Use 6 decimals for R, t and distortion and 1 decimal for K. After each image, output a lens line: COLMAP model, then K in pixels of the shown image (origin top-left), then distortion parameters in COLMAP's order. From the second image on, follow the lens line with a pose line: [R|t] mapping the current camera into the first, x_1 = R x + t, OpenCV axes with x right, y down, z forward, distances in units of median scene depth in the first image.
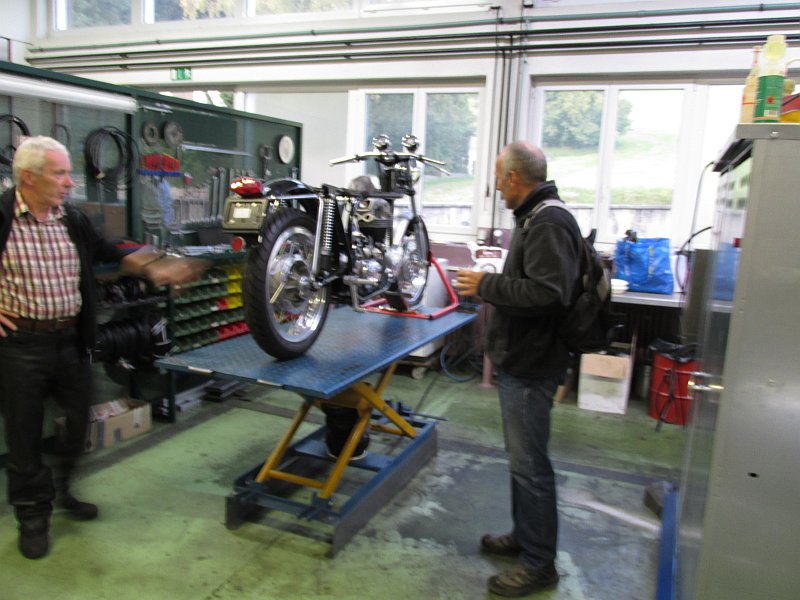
lens RADIAL K [[679.6, 0, 397.0], [0, 679.6, 300.0], [0, 0, 1]] dist [-0.007469, -0.009413]
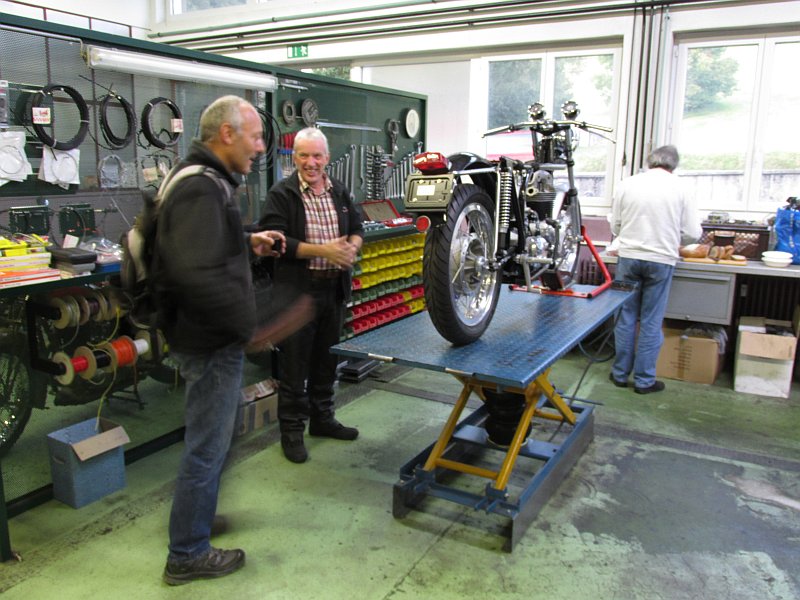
lens RADIAL K [[679.6, 0, 401.6], [0, 679.6, 299.6], [0, 0, 1]] dist [-0.007469, -0.009413]
pose [[0.992691, -0.009880, -0.120282, -0.098069], [0.014262, 0.999264, 0.035622, -0.007242], [0.119841, -0.037077, 0.992100, 0.039629]]
